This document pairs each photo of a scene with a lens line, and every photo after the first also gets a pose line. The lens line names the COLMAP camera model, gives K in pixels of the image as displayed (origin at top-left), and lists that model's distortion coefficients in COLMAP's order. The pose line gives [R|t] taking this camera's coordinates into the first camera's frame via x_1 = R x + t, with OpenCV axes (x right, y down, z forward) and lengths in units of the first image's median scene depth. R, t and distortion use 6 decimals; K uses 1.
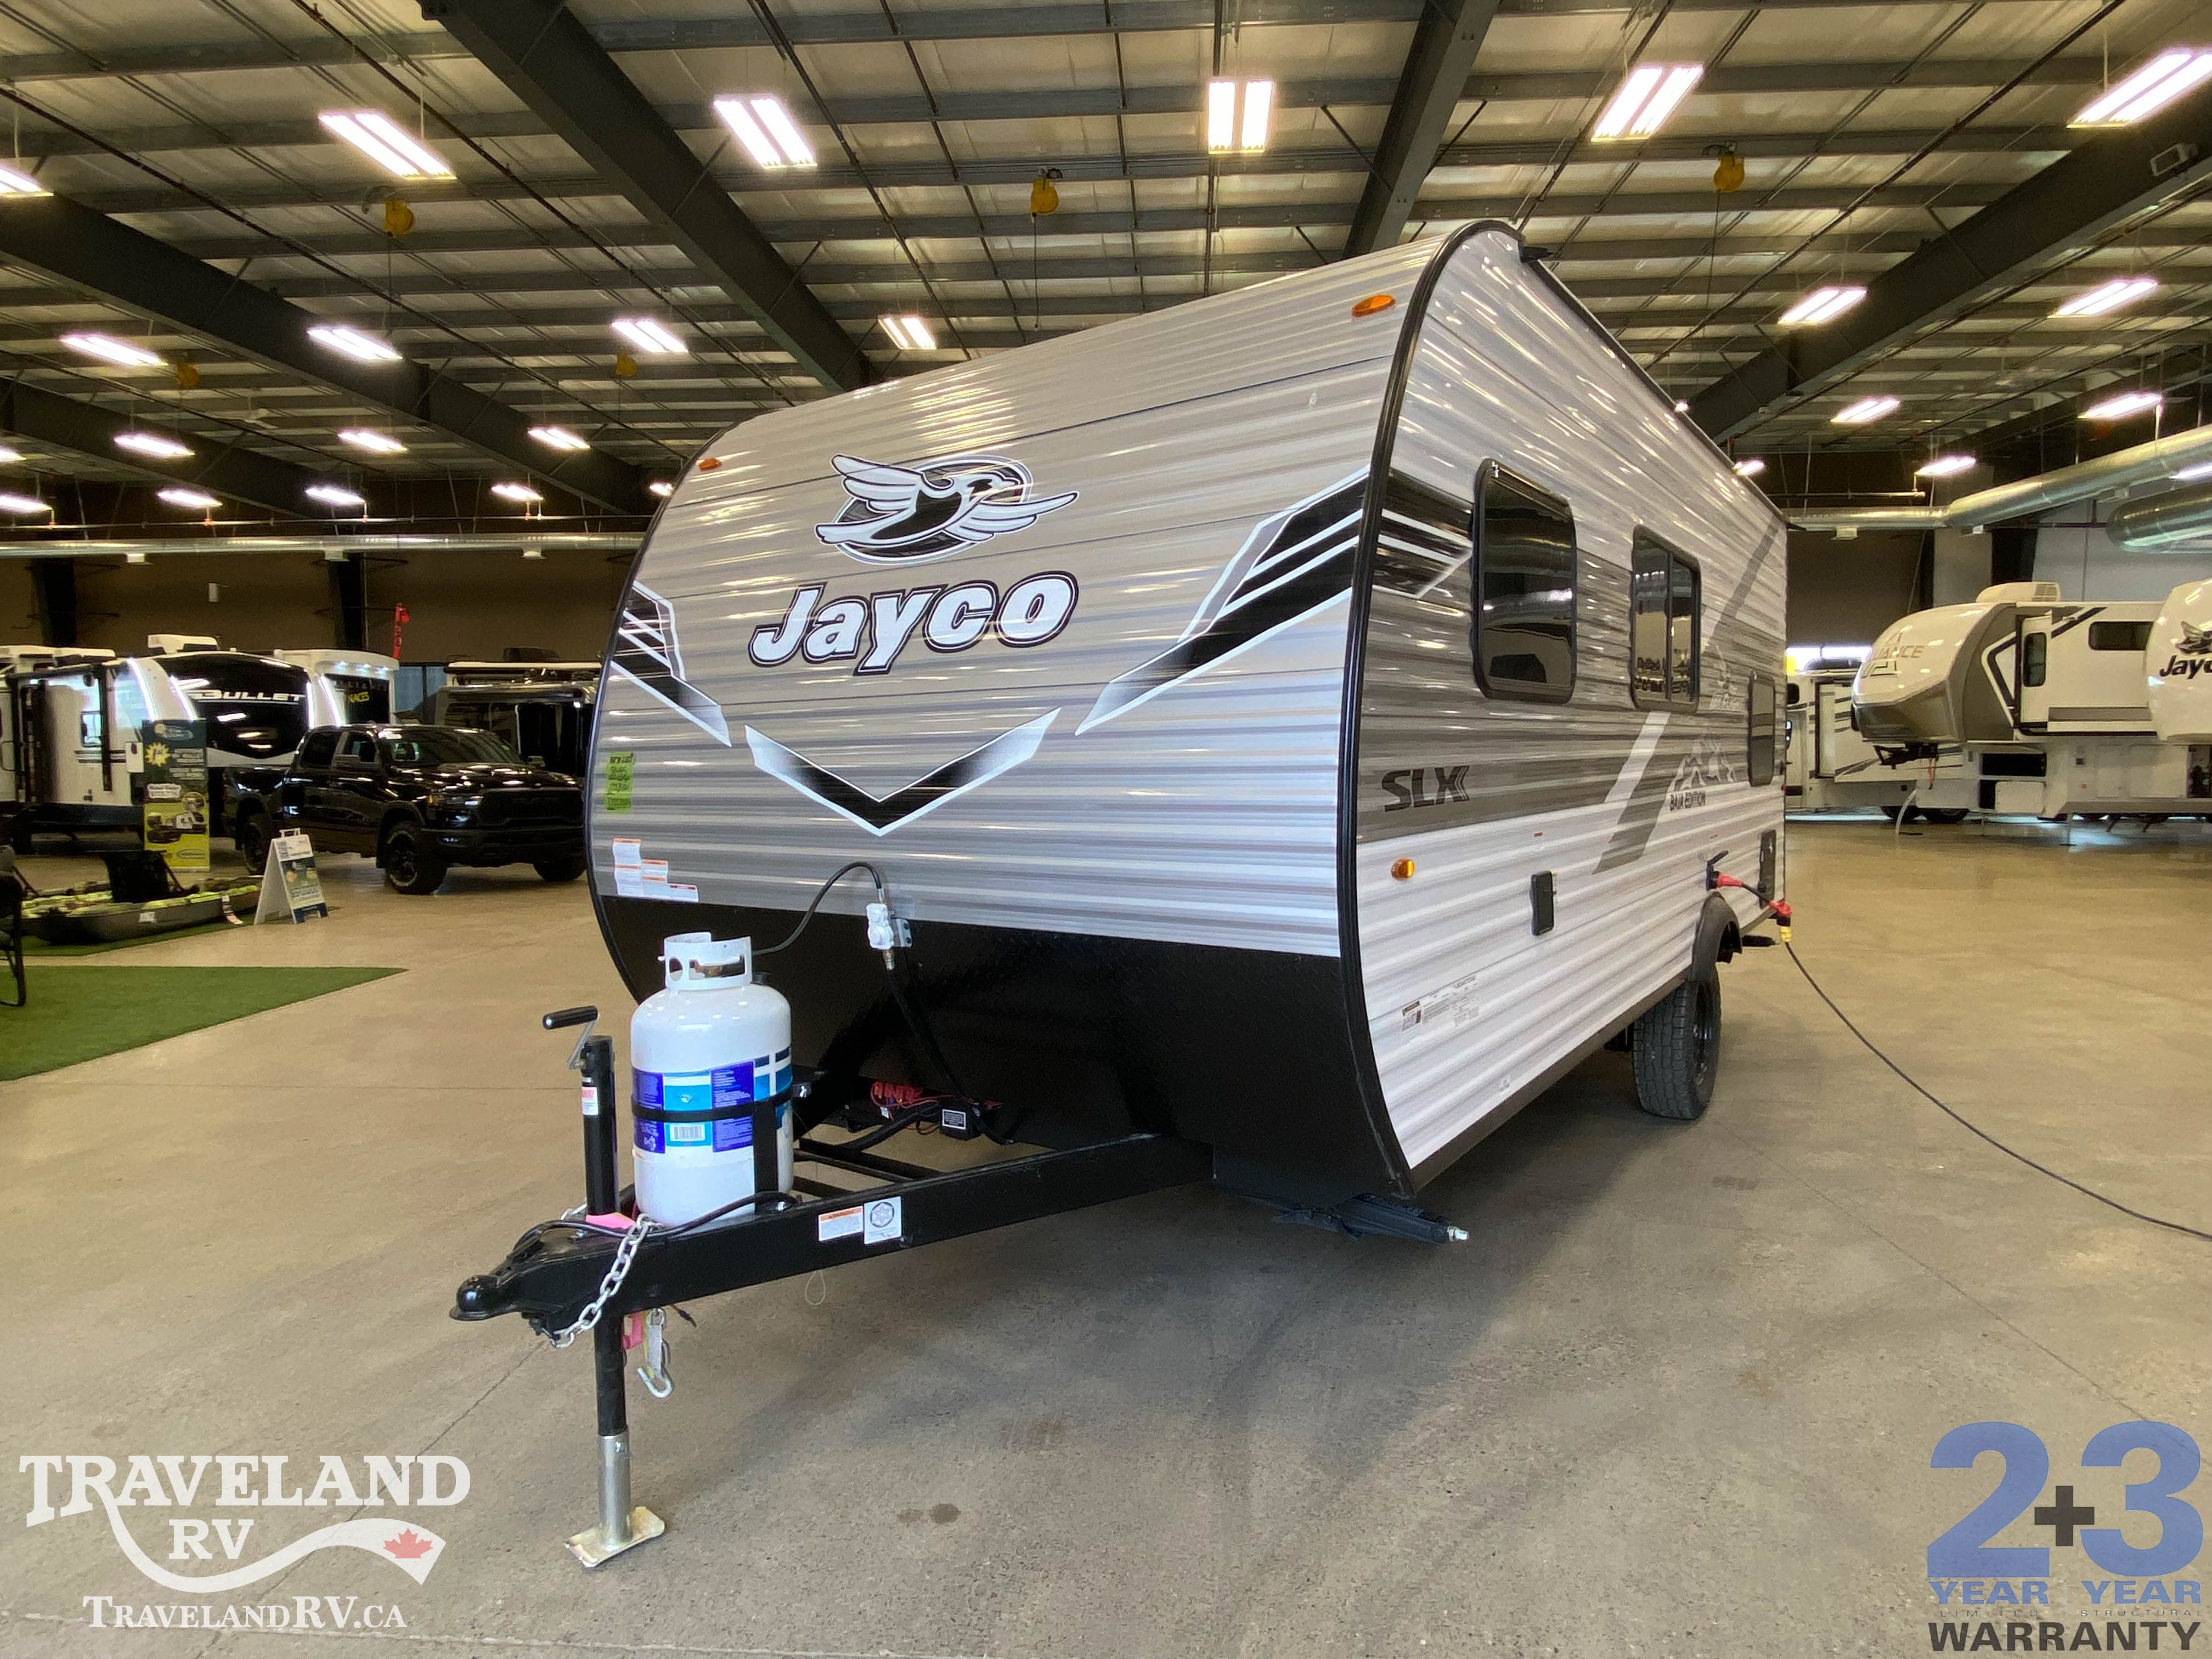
lens RADIAL K [[1255.7, 0, 1122.6], [0, 1255.7, 830.0], [0, 0, 1]] dist [0.001262, -0.002897]
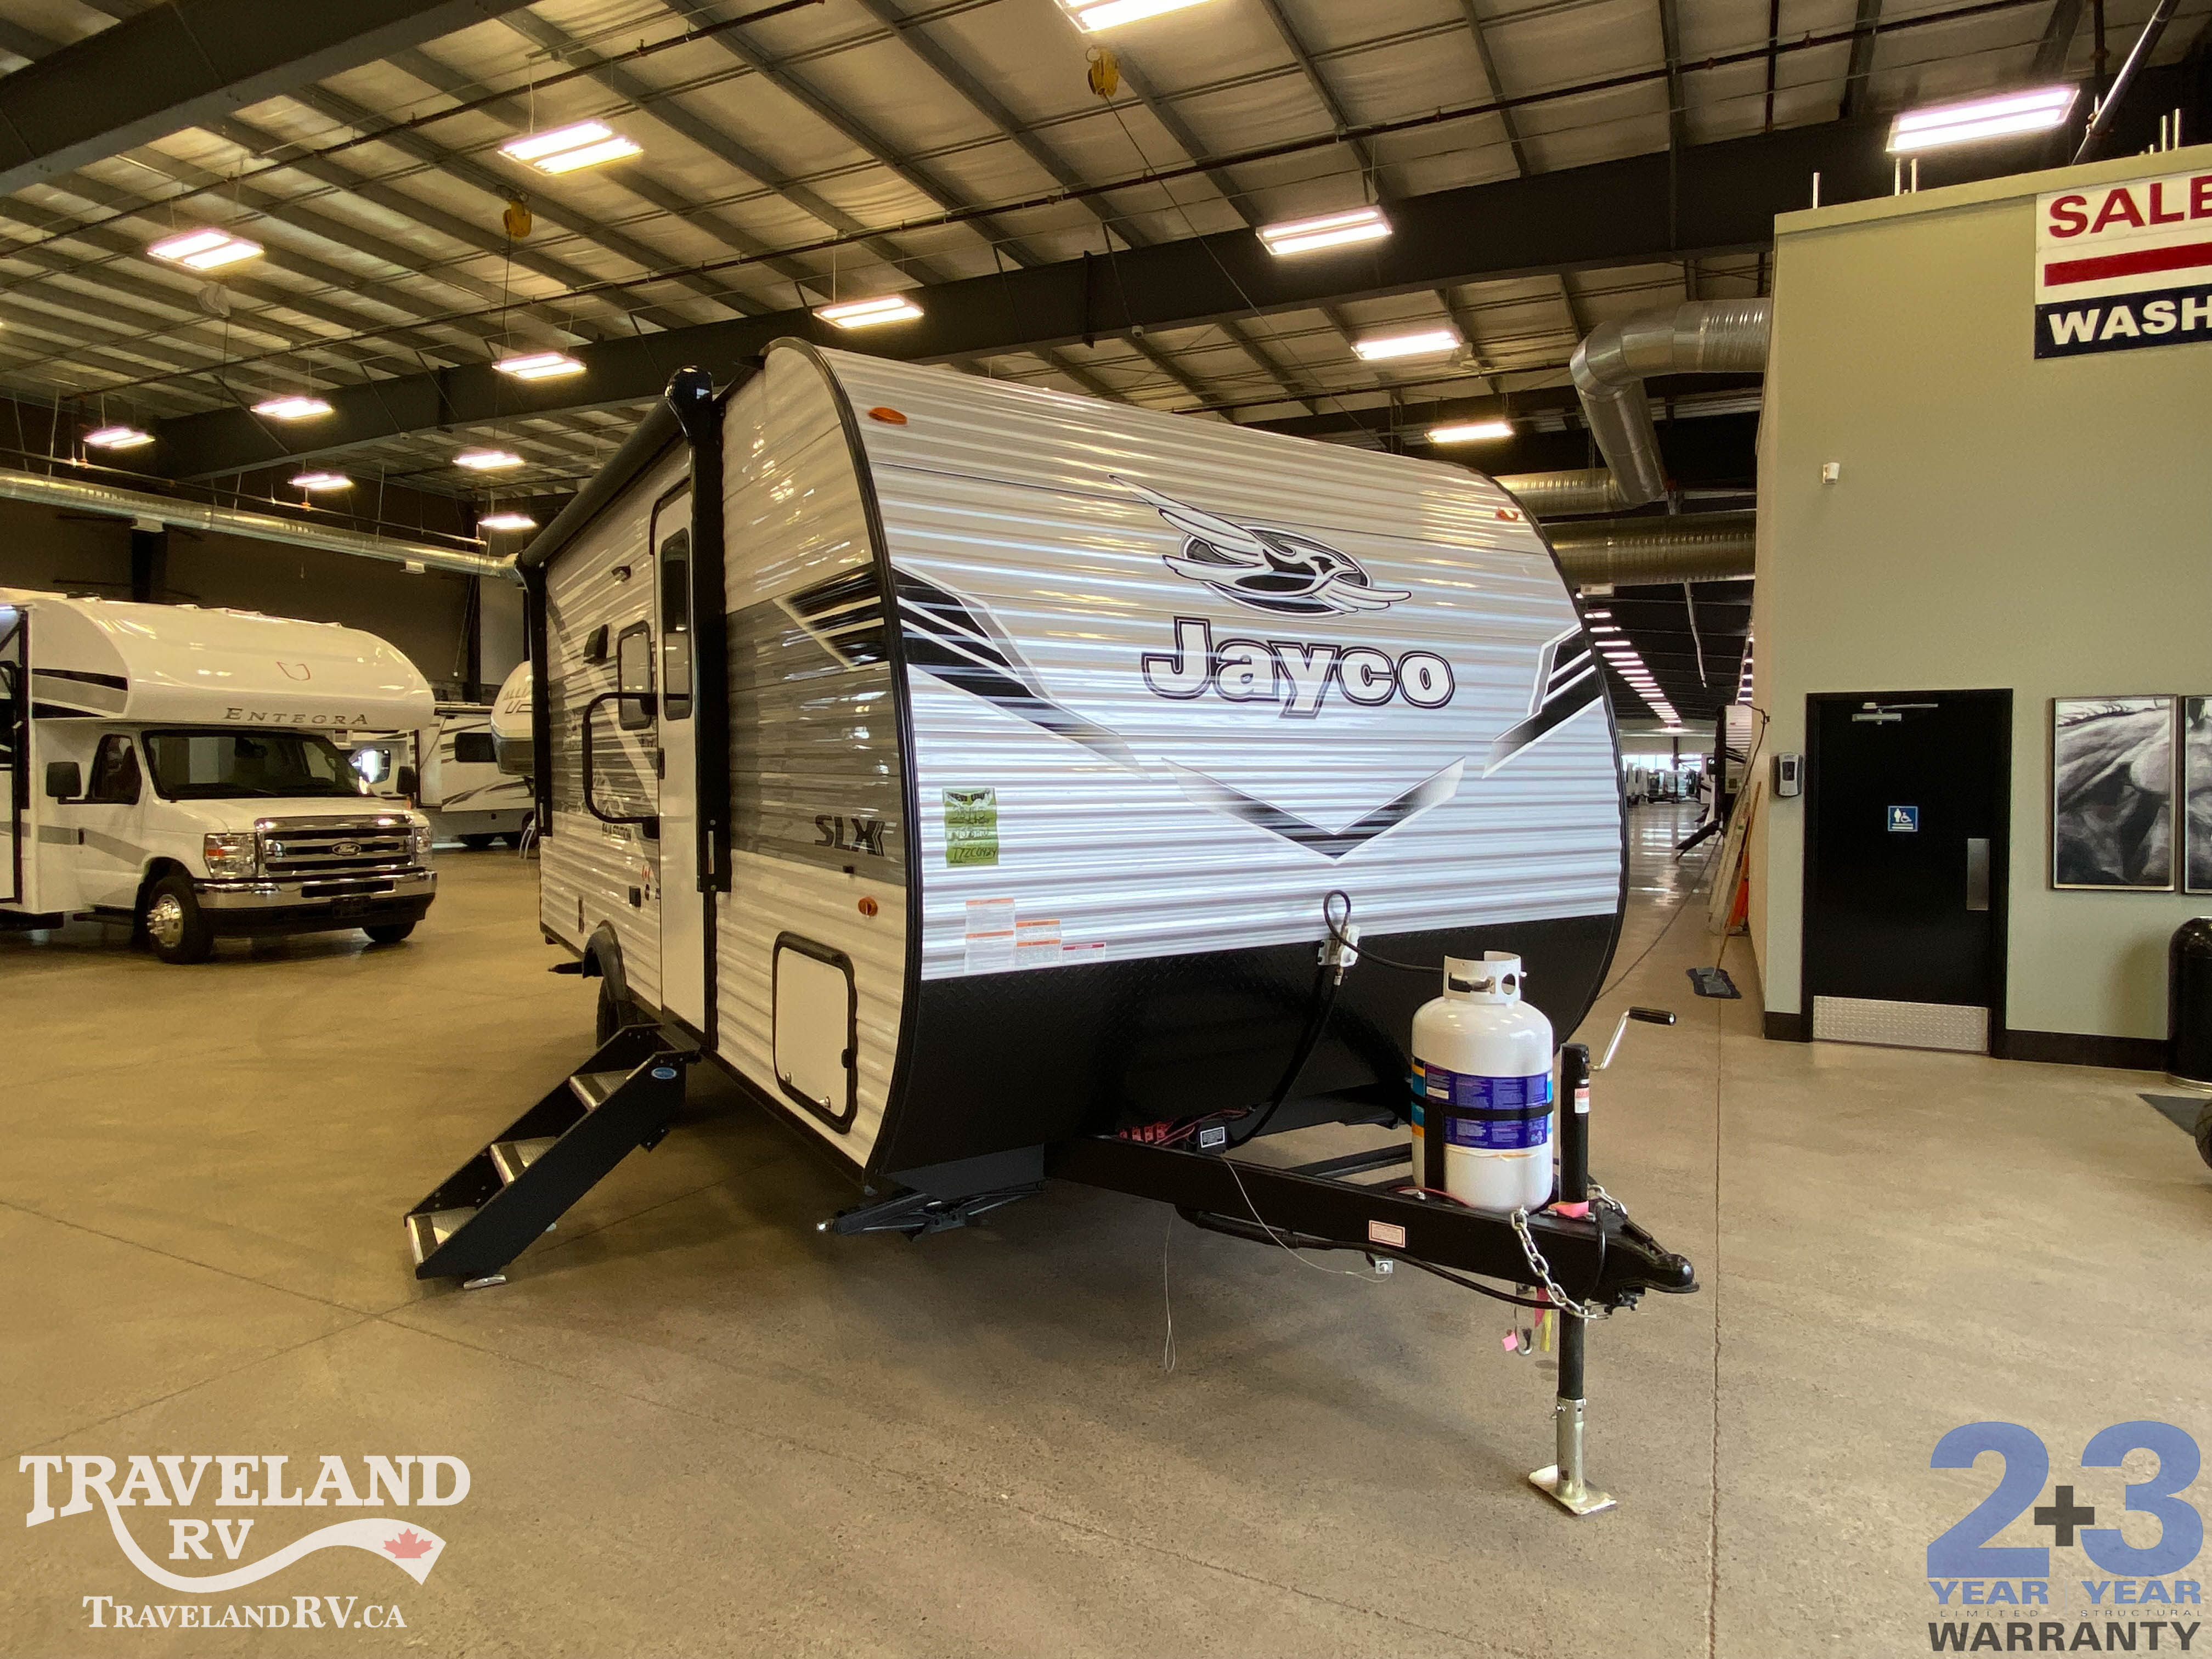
lens RADIAL K [[1255.7, 0, 1127.2], [0, 1255.7, 830.2], [0, 0, 1]] dist [0.001262, -0.002897]
pose [[0.378301, -0.027727, 0.925267, -1.176182], [0.048724, 0.998762, 0.010008, -0.042891], [-0.924399, 0.041297, 0.379184, 0.683392]]
